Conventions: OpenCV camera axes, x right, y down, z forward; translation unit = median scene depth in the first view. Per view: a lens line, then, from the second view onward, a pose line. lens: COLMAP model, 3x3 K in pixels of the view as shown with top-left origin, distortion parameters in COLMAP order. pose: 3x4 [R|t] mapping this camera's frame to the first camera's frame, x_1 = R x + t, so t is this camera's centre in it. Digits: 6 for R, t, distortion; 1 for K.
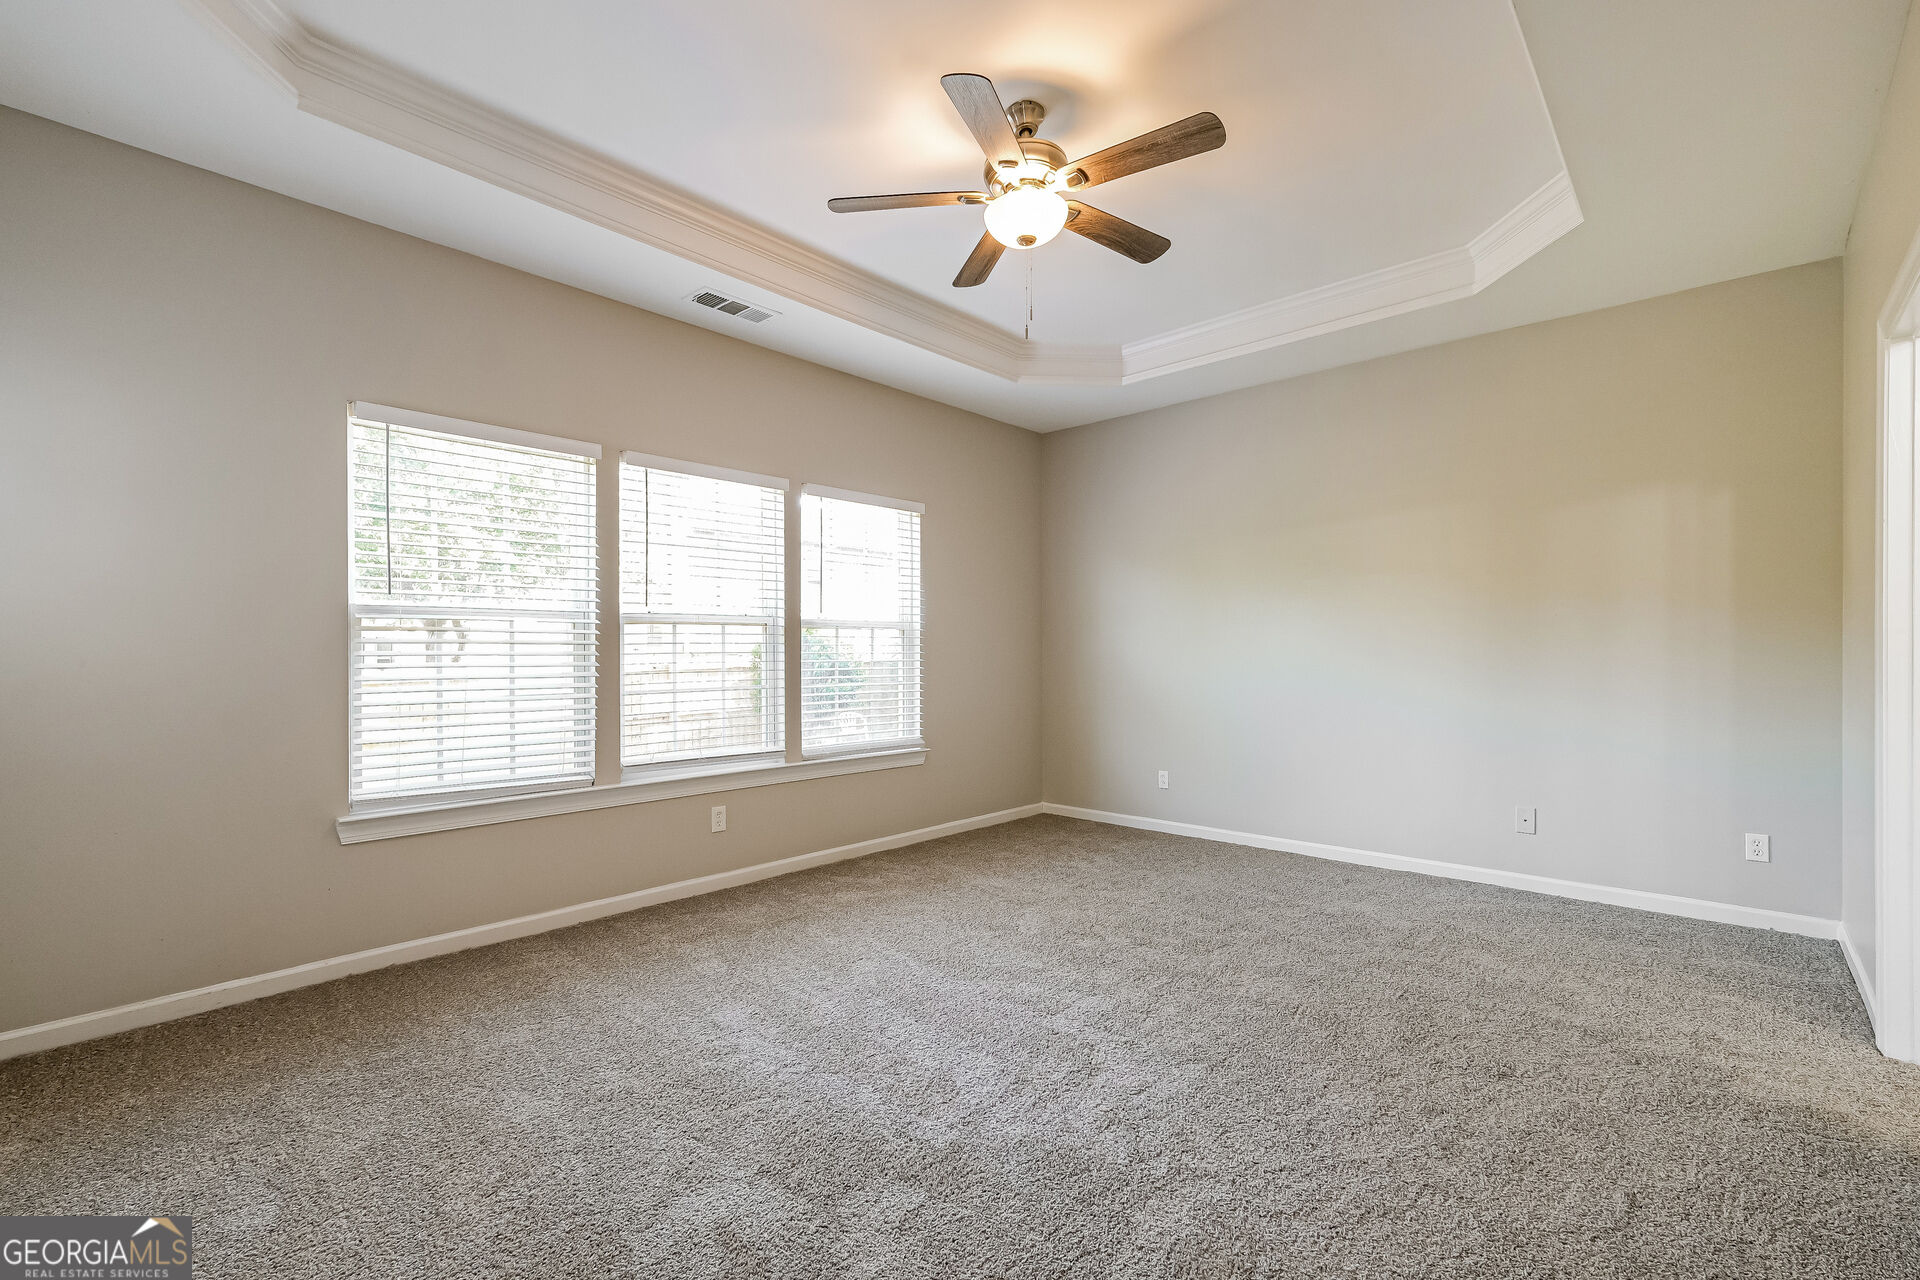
lens RADIAL K [[841.3, 0, 845.9], [0, 841.3, 640.7], [0, 0, 1]] dist [0.002349, 0.001825]
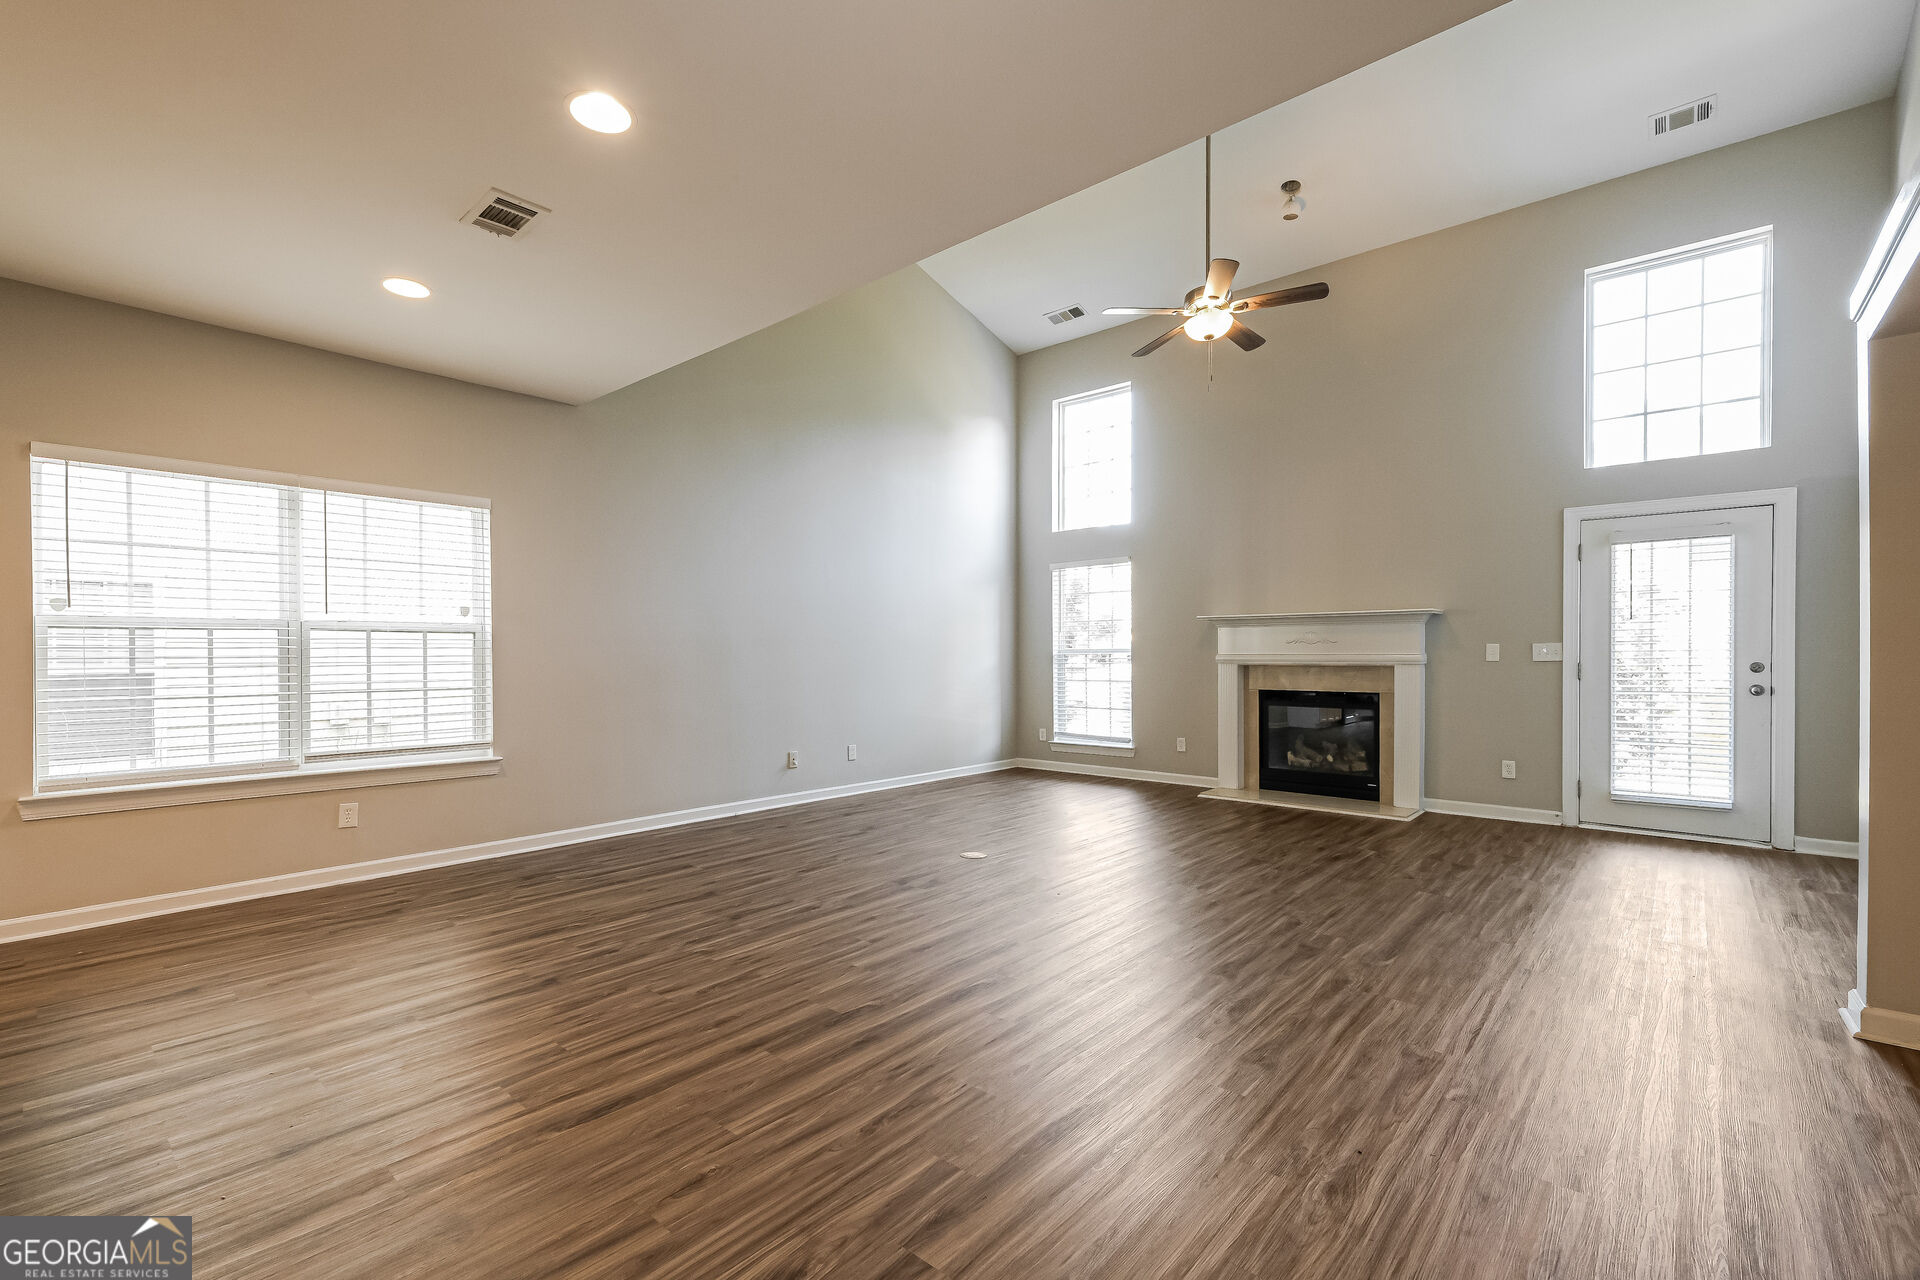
lens RADIAL K [[841.3, 0, 954.4], [0, 841.3, 657.2], [0, 0, 1]] dist [0.002349, 0.001825]
pose [[0.995574, -0.009370, 0.093508, 0.580691], [0.007861, 0.999833, 0.016489, 0.003461], [-0.093647, -0.015681, 0.995482, 0.001396]]
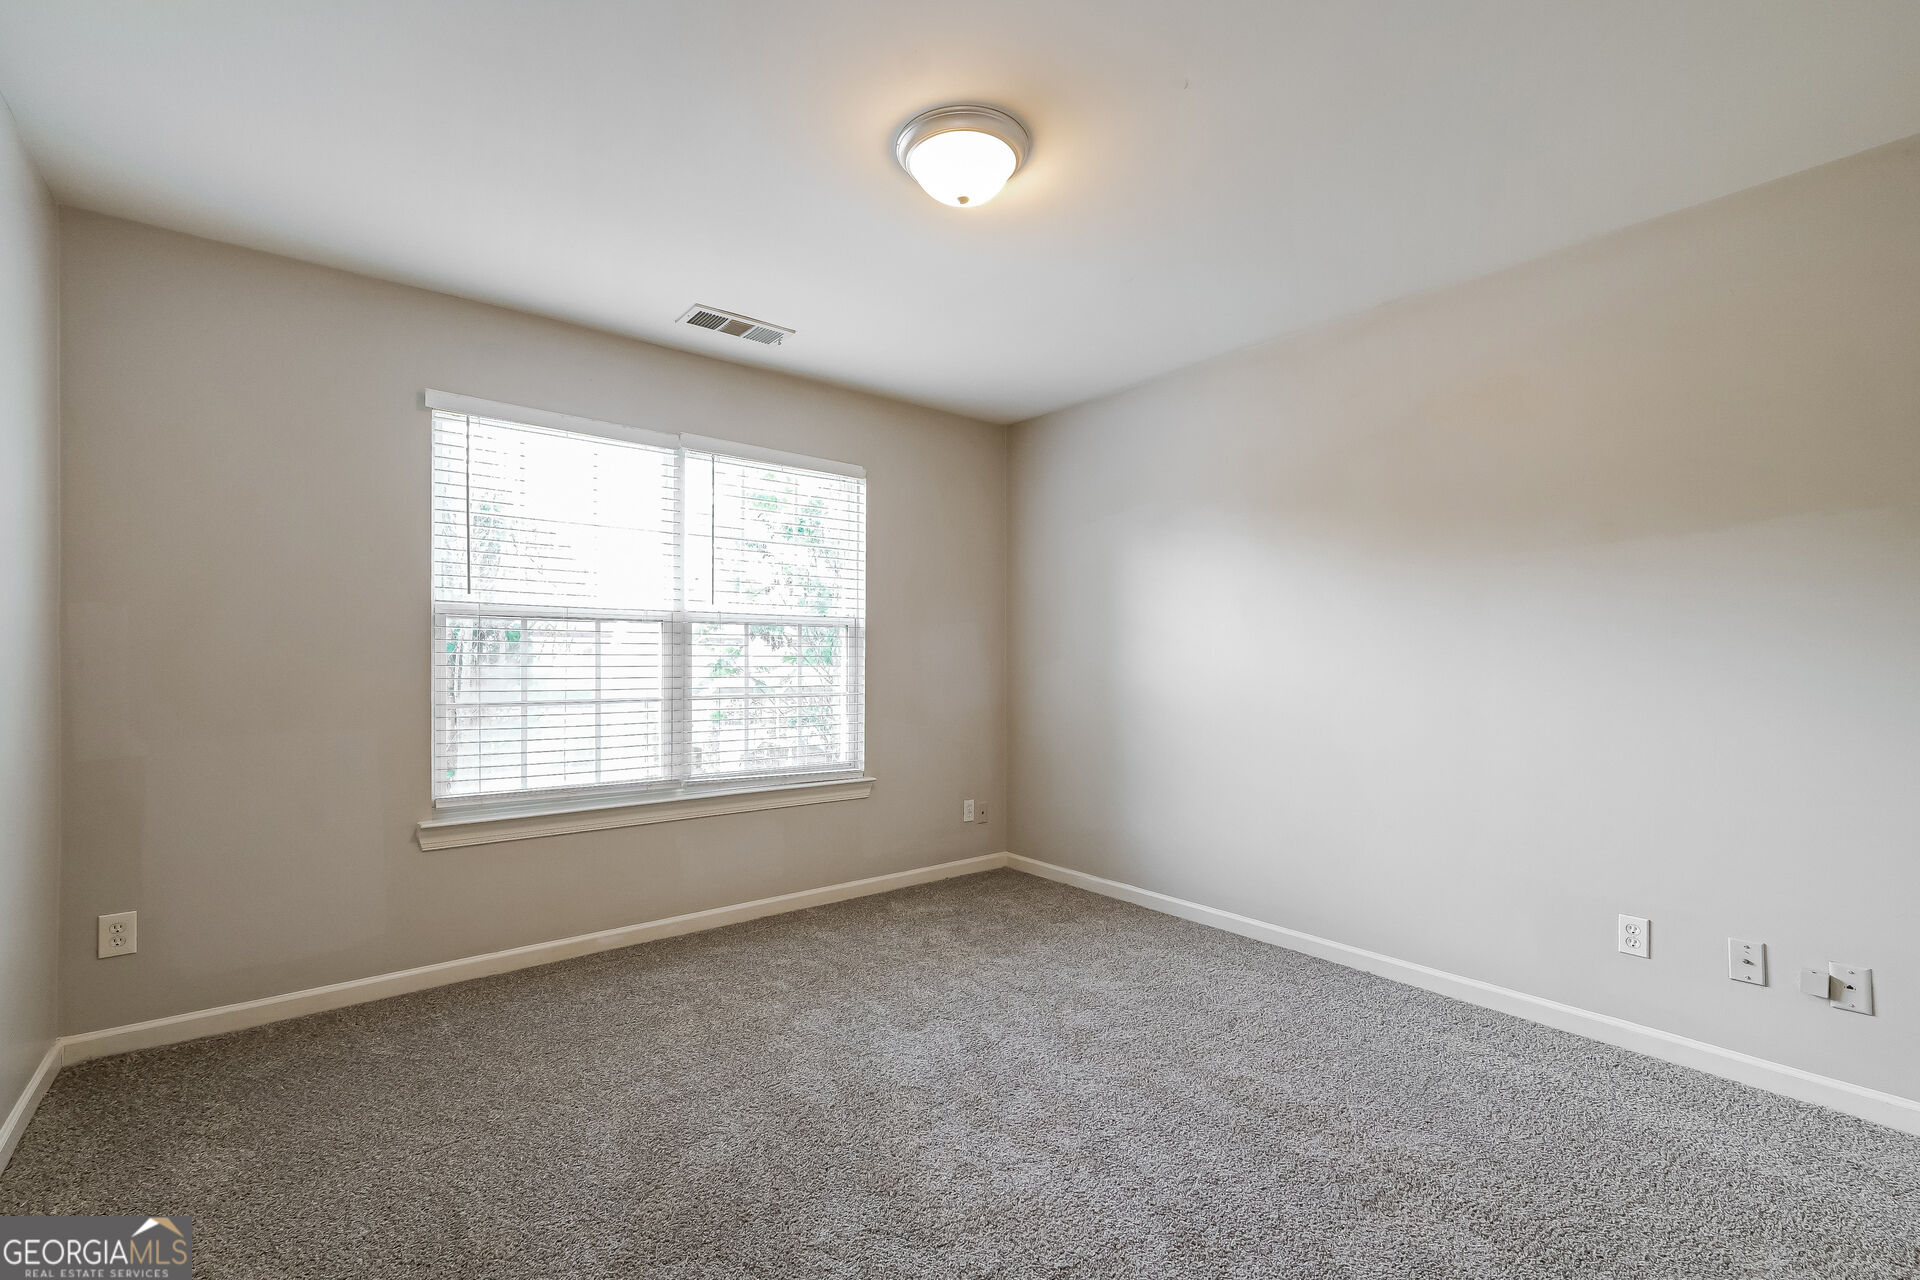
lens RADIAL K [[841.3, 0, 962.2], [0, 841.3, 646.4], [0, 0, 1]] dist [0.002349, 0.001825]
pose [[0.998645, 0.006513, -0.051634, 0.245523], [-0.006436, 0.999978, 0.001663, 0.002544], [0.051644, -0.001328, 0.998665, 0.235151]]
